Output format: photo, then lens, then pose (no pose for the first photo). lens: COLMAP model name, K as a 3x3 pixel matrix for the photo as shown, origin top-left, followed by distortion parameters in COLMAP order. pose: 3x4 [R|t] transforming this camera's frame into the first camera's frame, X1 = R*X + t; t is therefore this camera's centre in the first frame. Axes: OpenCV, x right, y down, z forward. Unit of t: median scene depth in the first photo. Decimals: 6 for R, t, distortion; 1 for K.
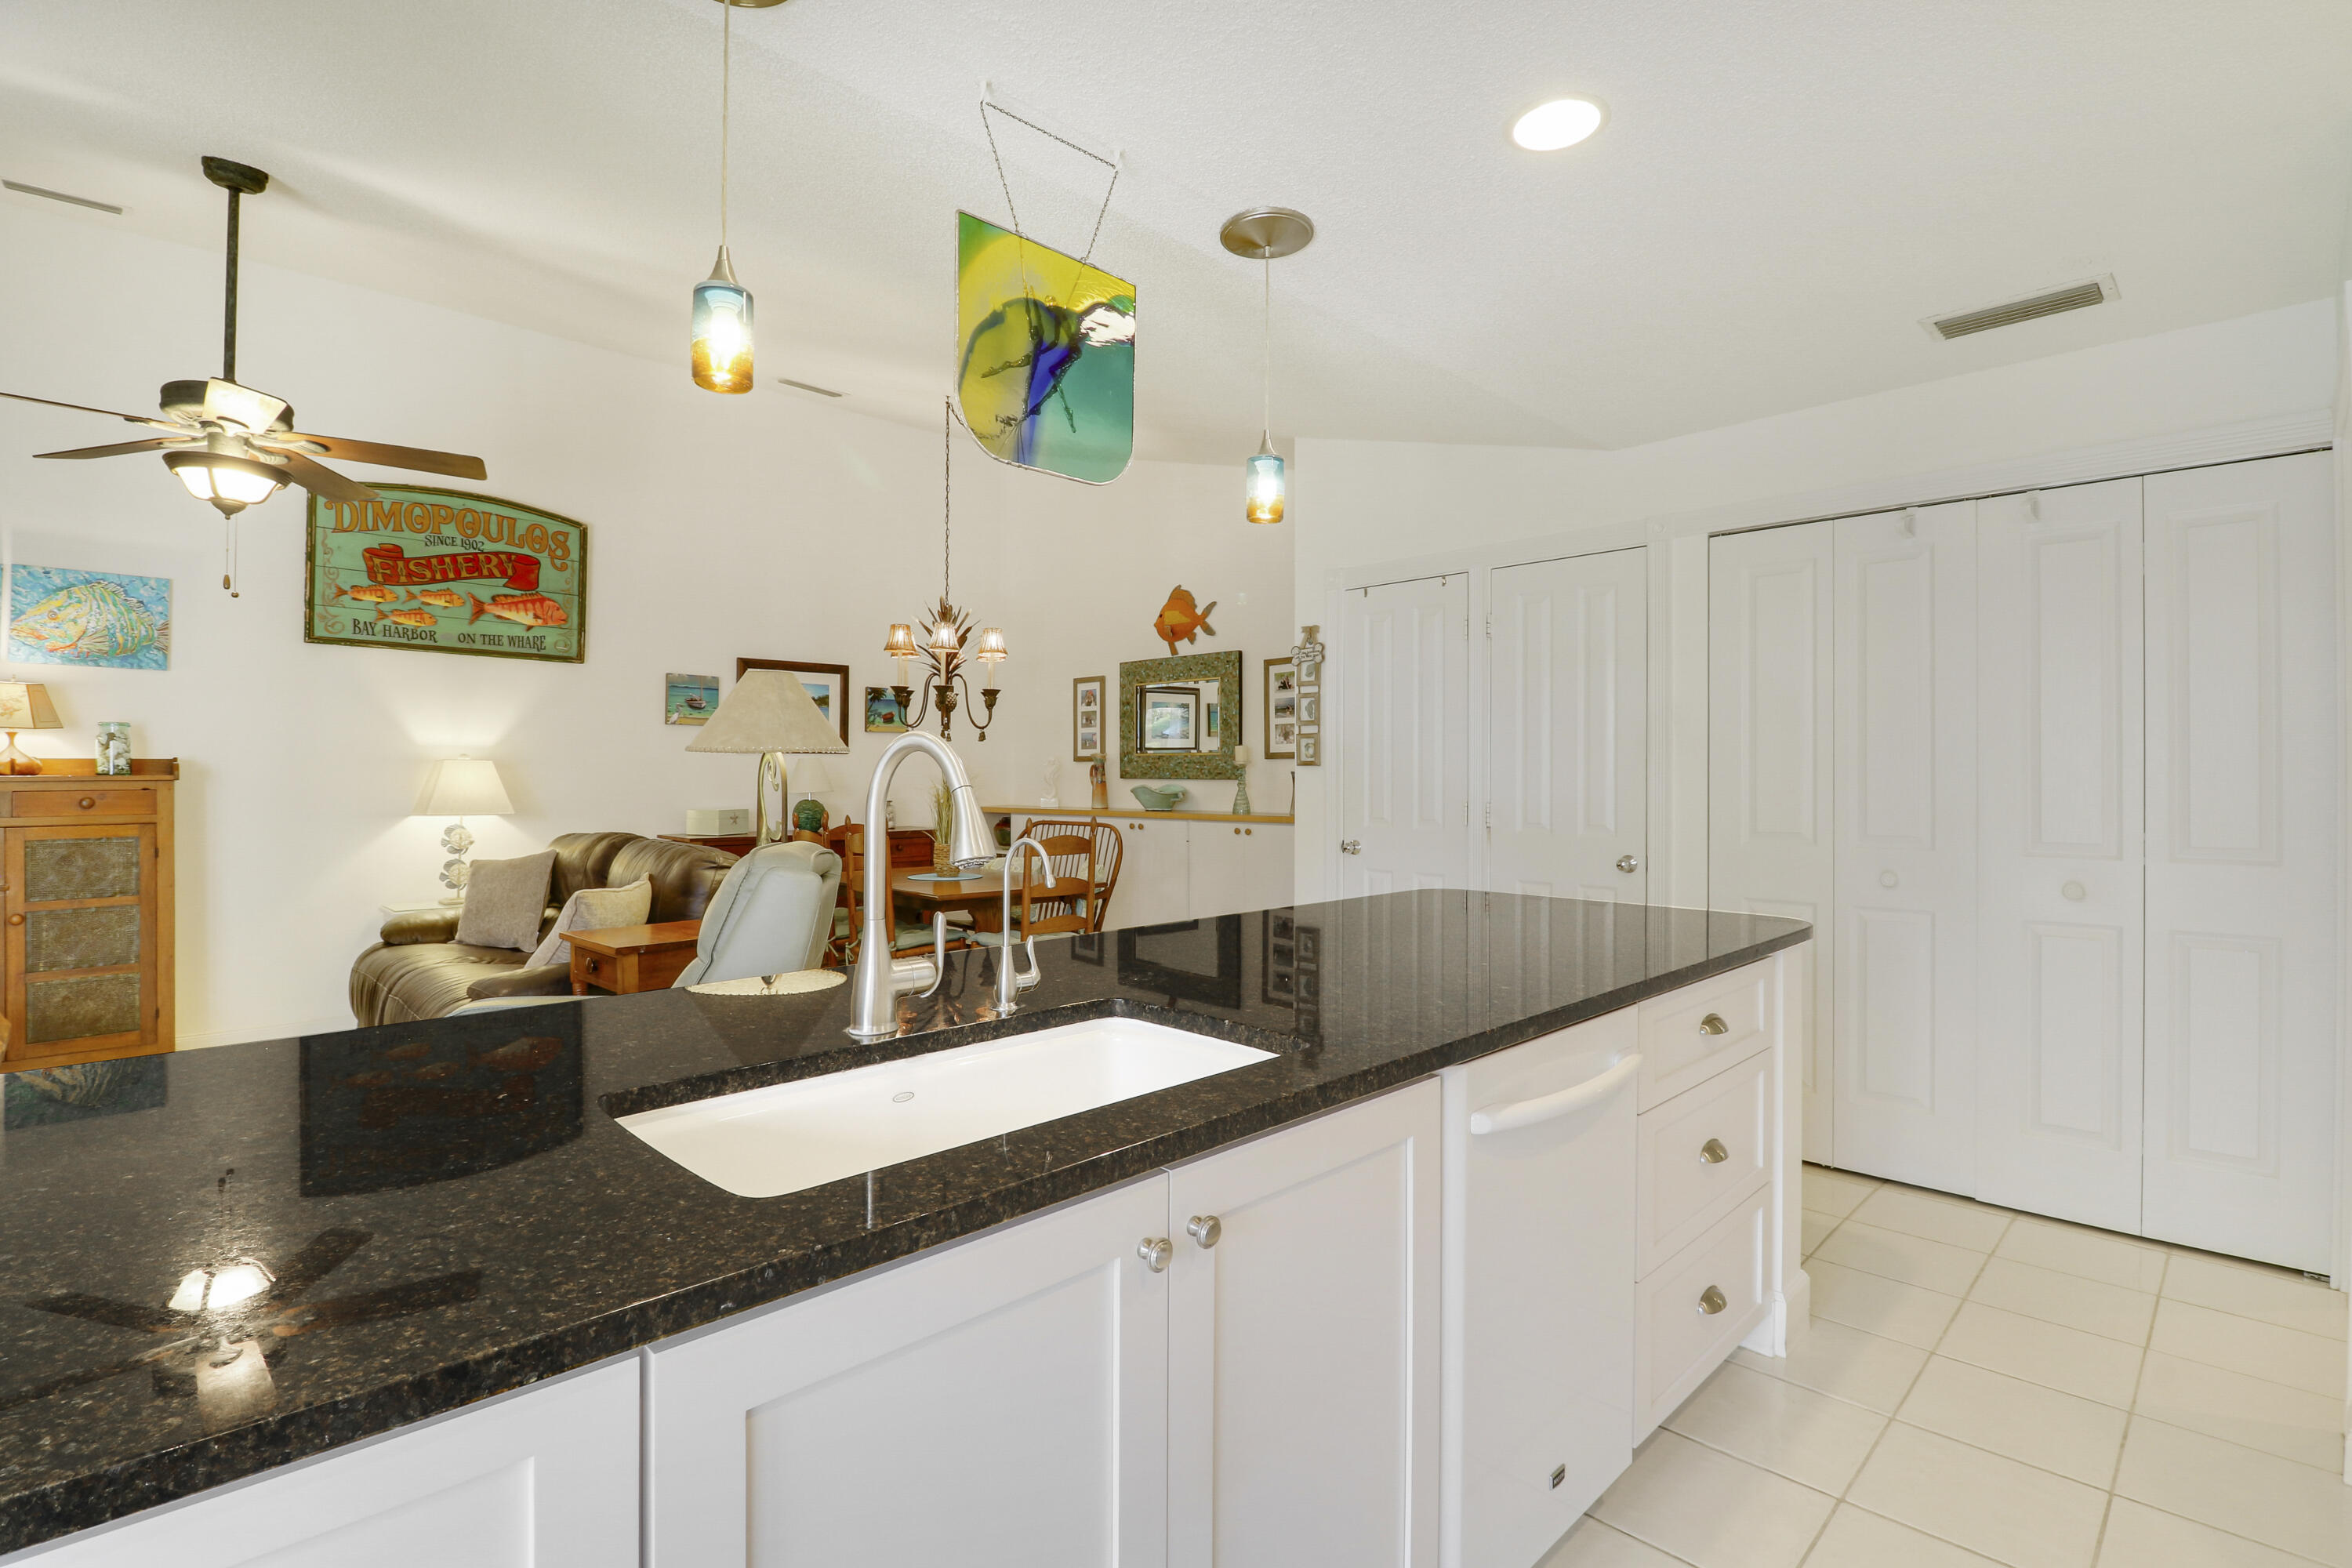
lens RADIAL K [[1118.8, 0, 1199.0], [0, 1118.8, 760.4], [0, 0, 1]] dist [-0.001156, -0.012492]
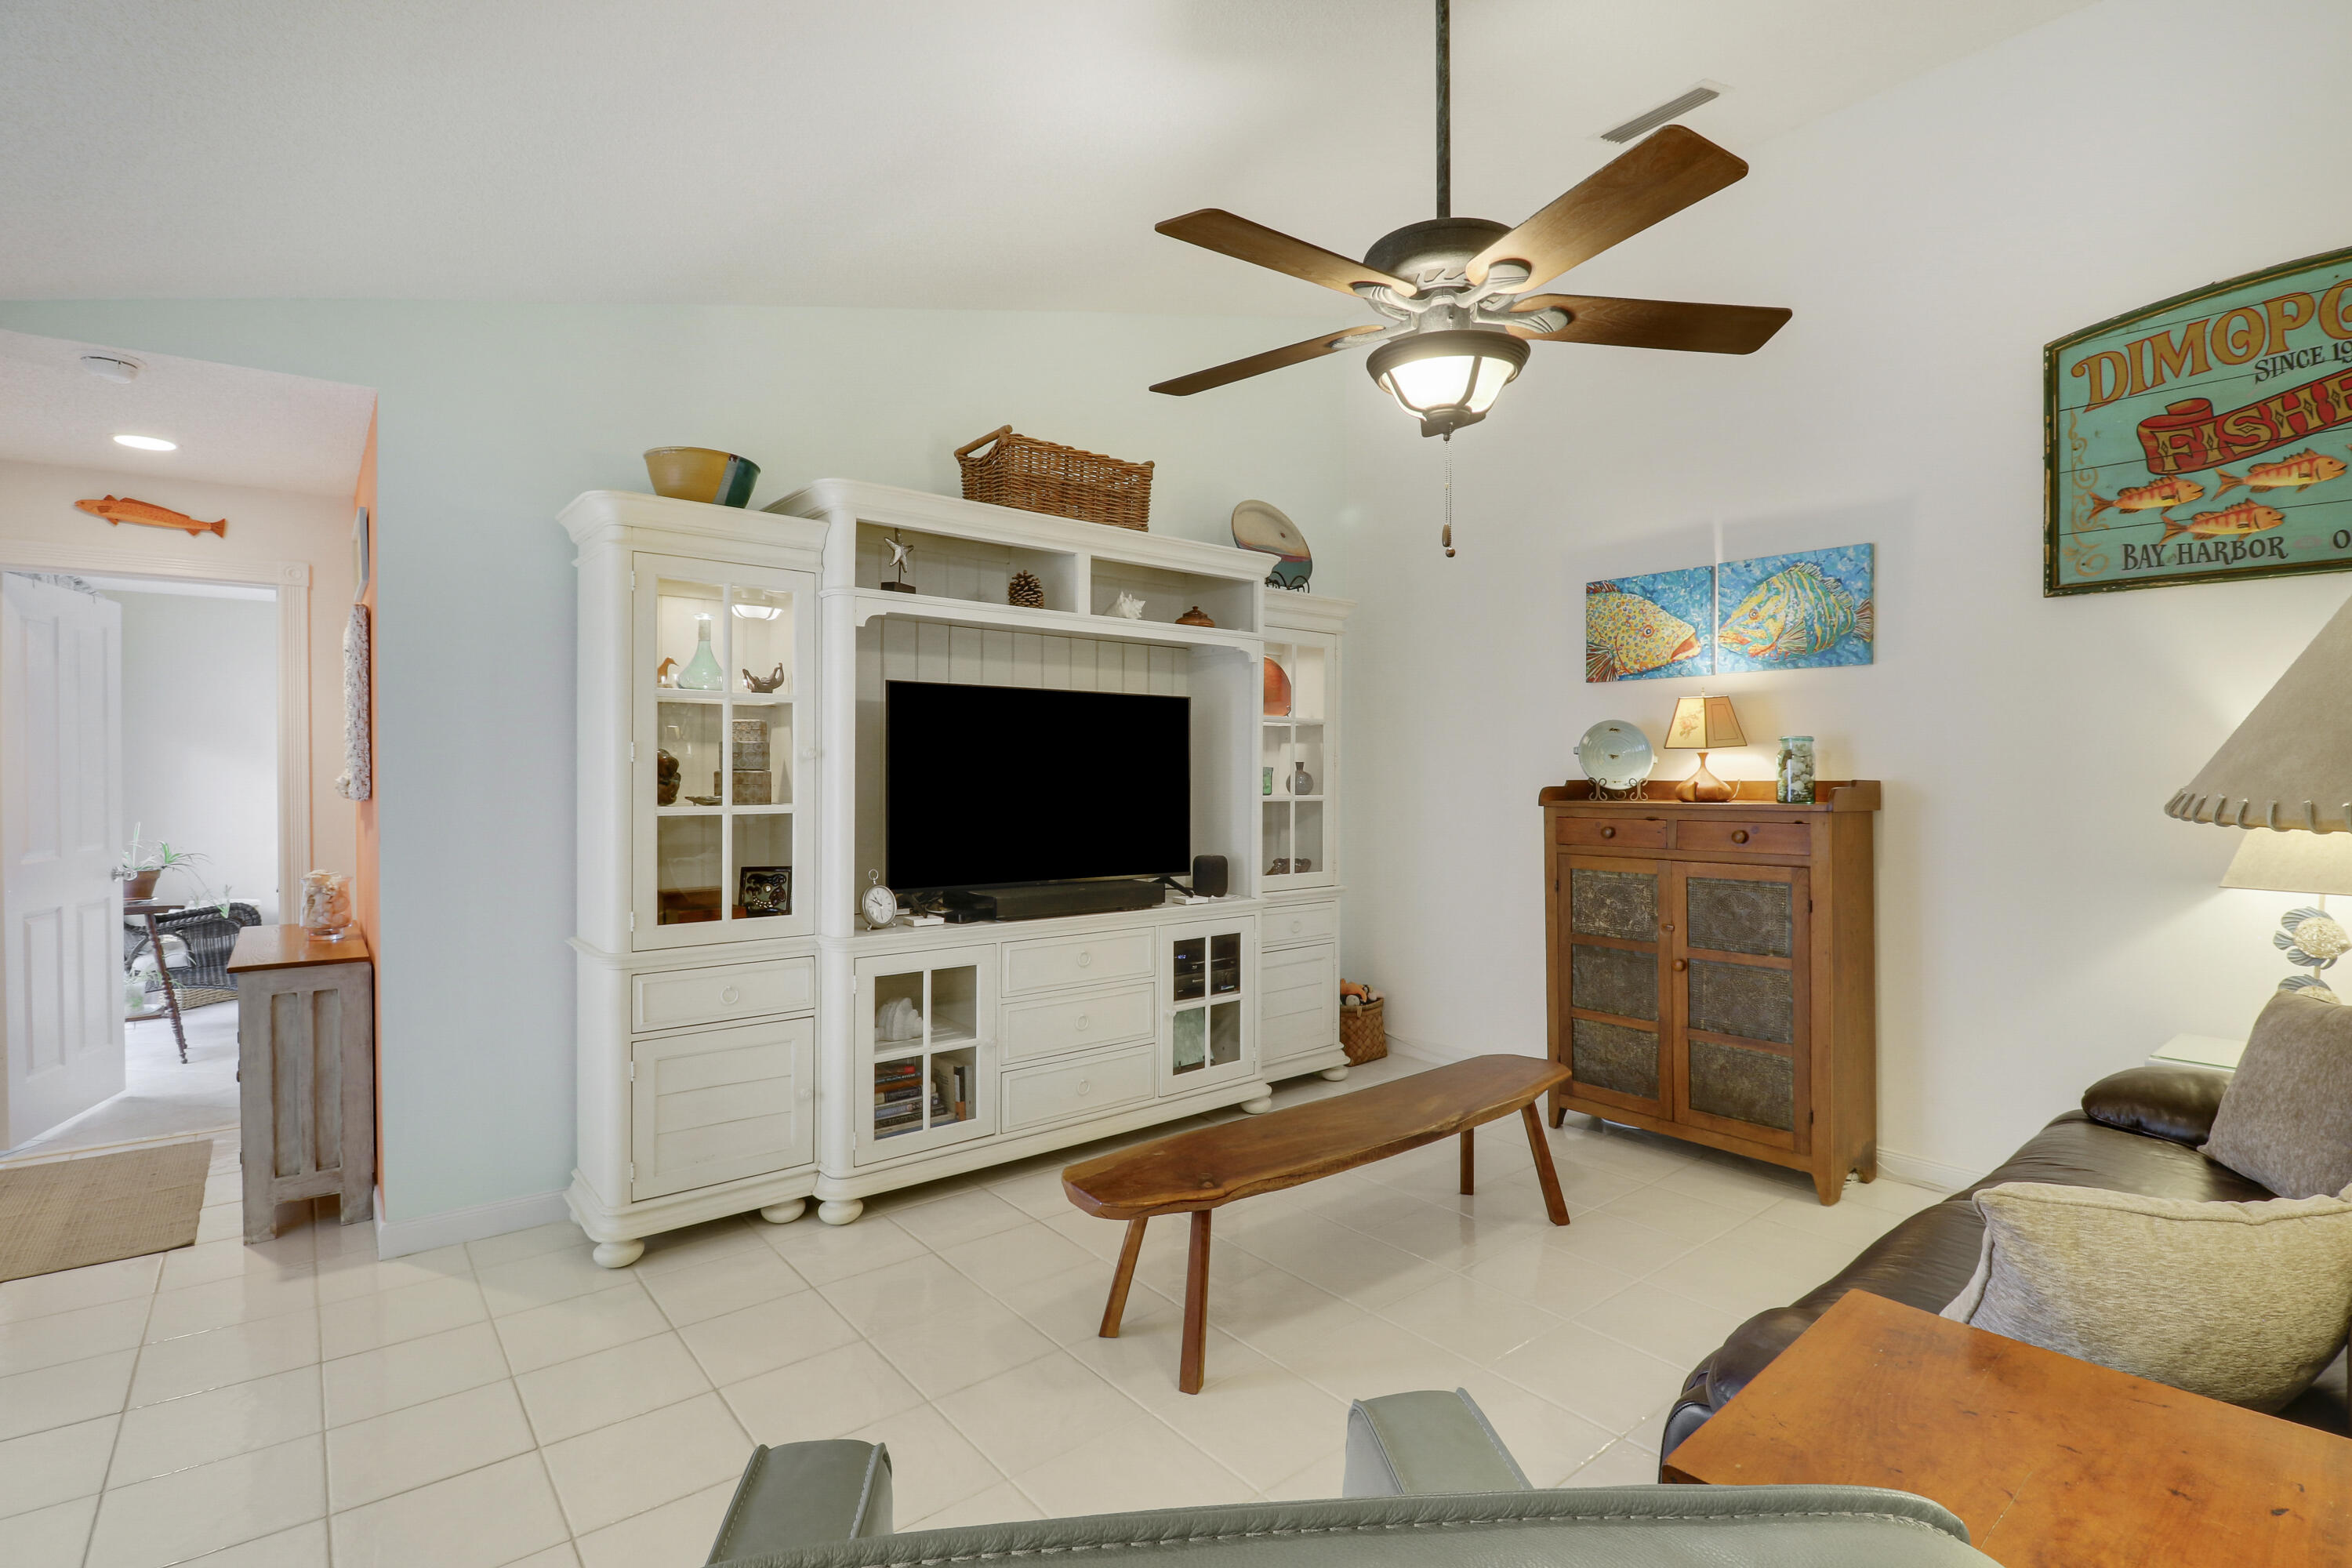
lens RADIAL K [[1114.9, 0, 1165.9], [0, 1114.9, 778.7], [0, 0, 1]] dist [-0.000331, -0.012689]
pose [[-0.120740, 0.006139, -0.992665, -0.105803], [0.018176, 0.999827, 0.003973, -0.013194], [0.992518, -0.017563, -0.120830, 0.545363]]
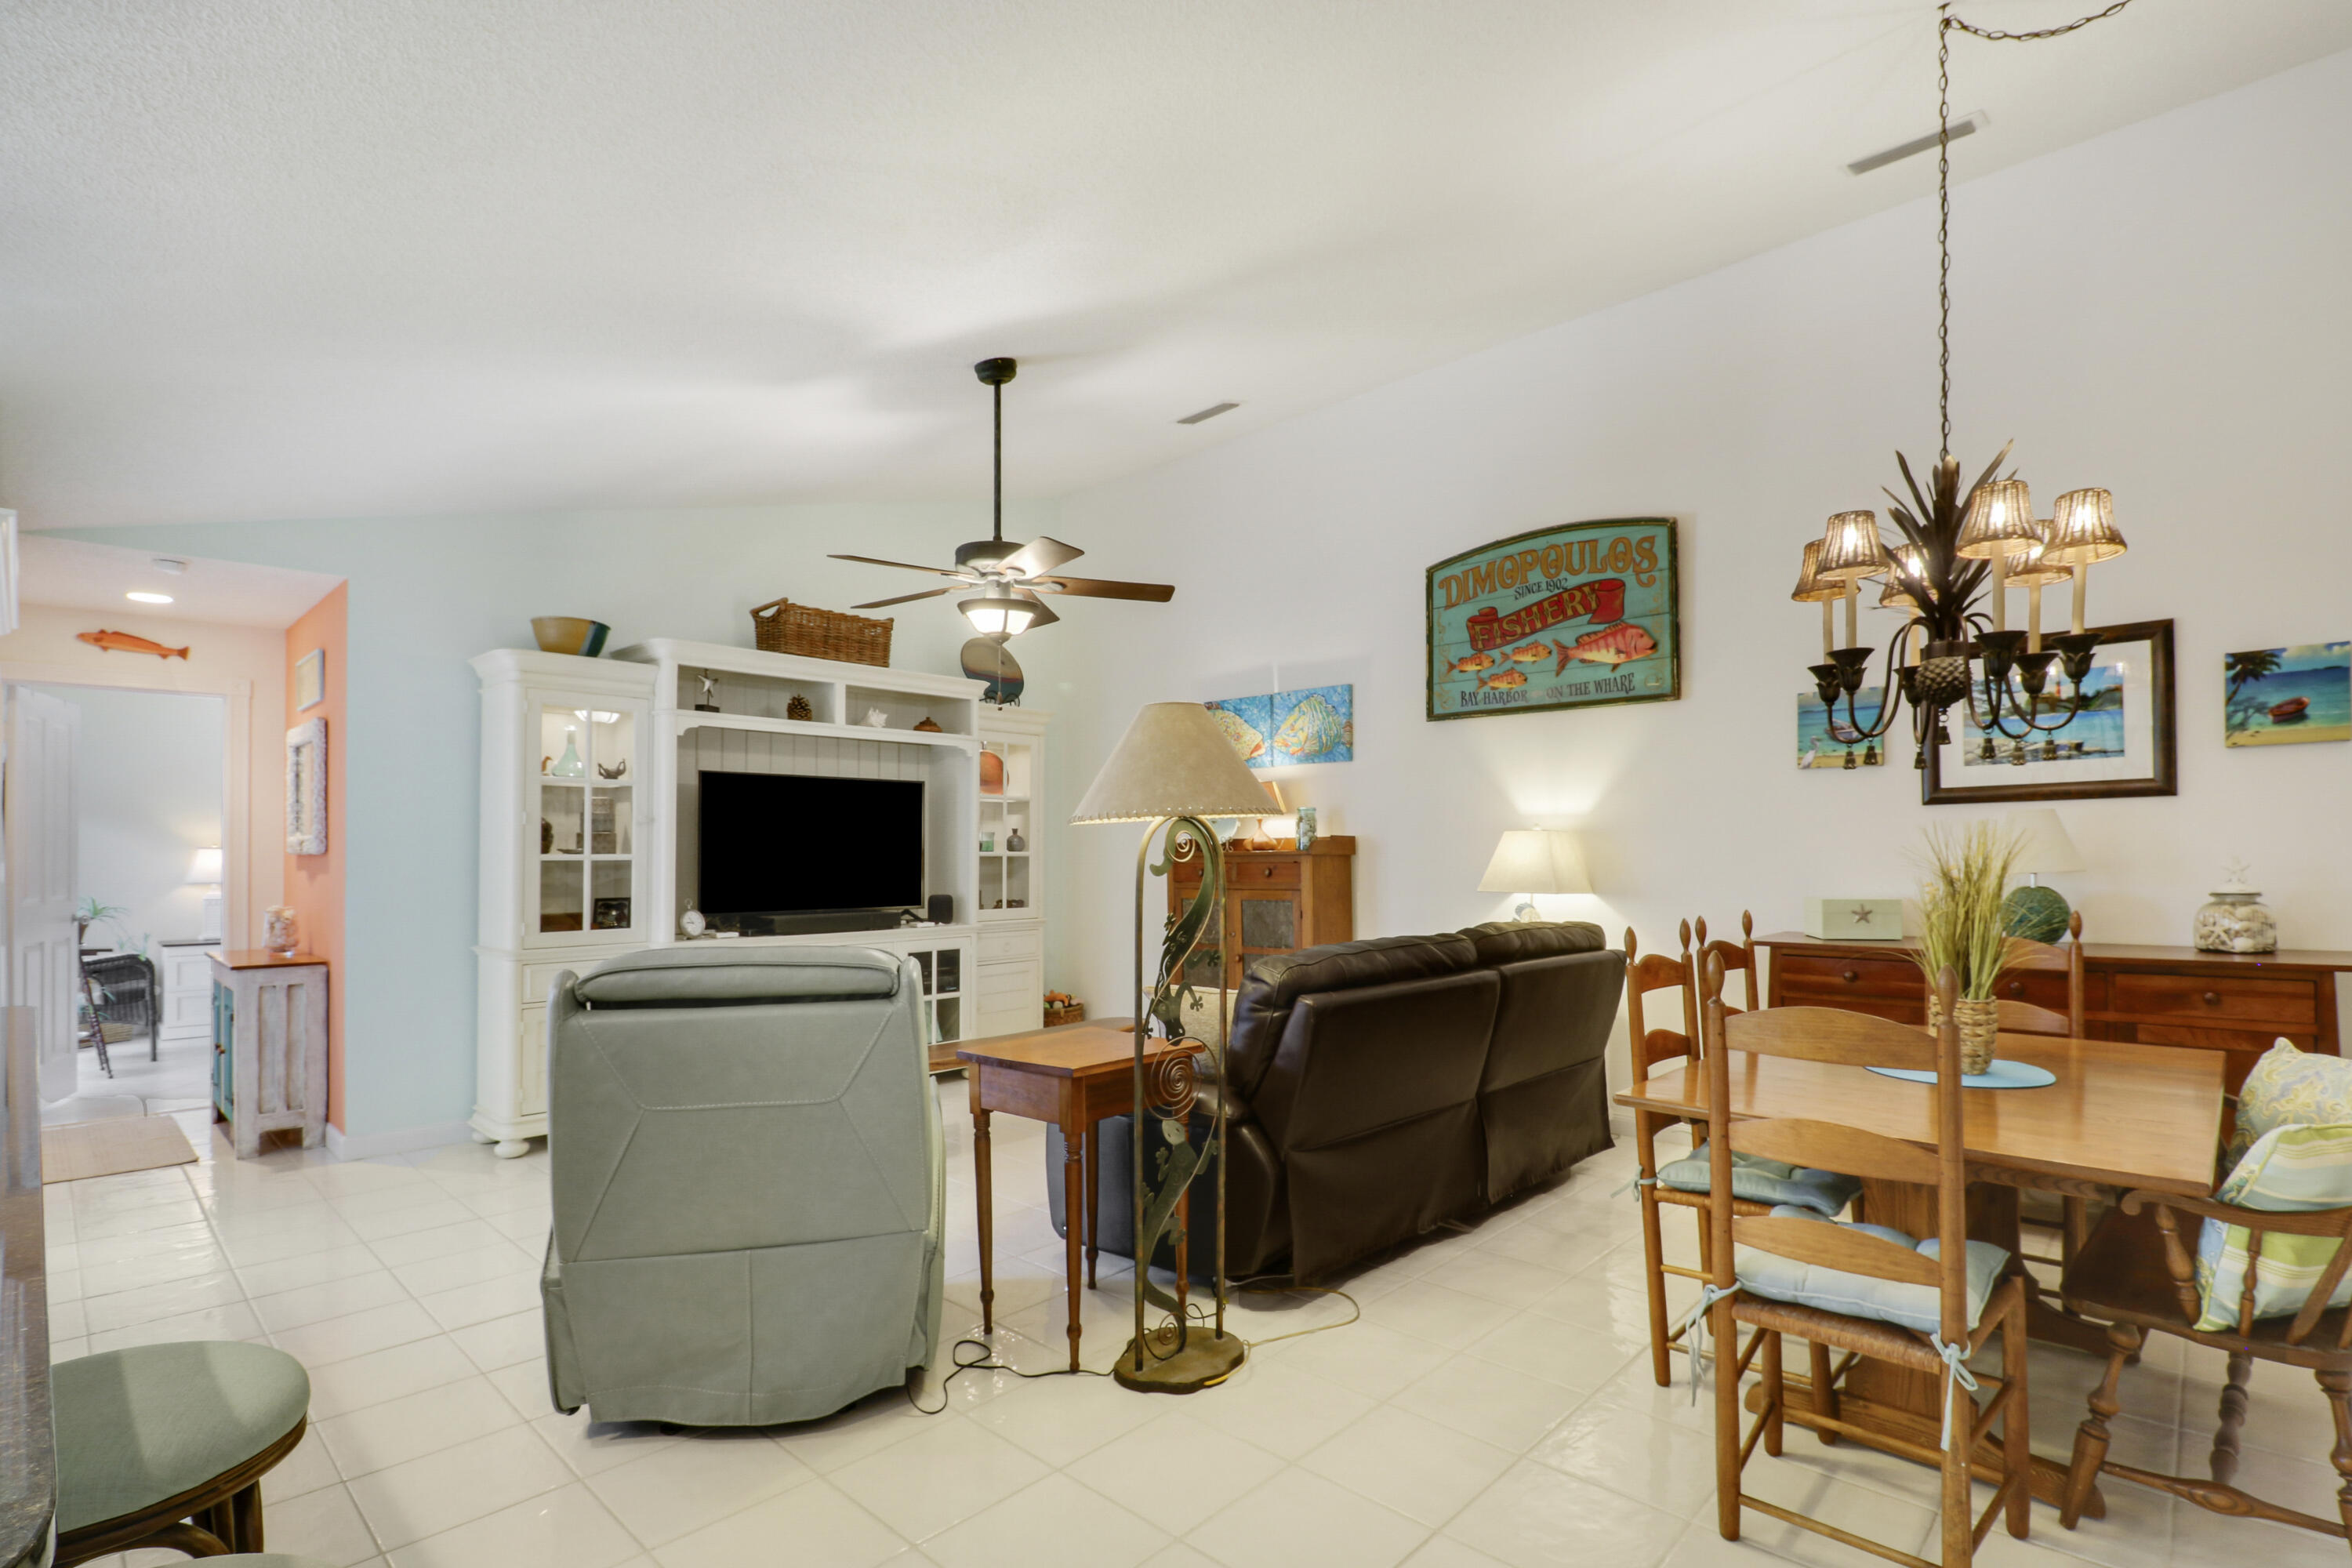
lens RADIAL K [[1163.8, 0, 1150.1], [0, 1163.8, 838.3], [0, 0, 1]] dist [0.002624, -0.016239]
pose [[-0.018759, -0.014038, -0.999725, 0.277395], [0.023571, 0.999617, -0.014479, 0.012309], [0.999546, -0.023836, -0.018421, 0.718751]]
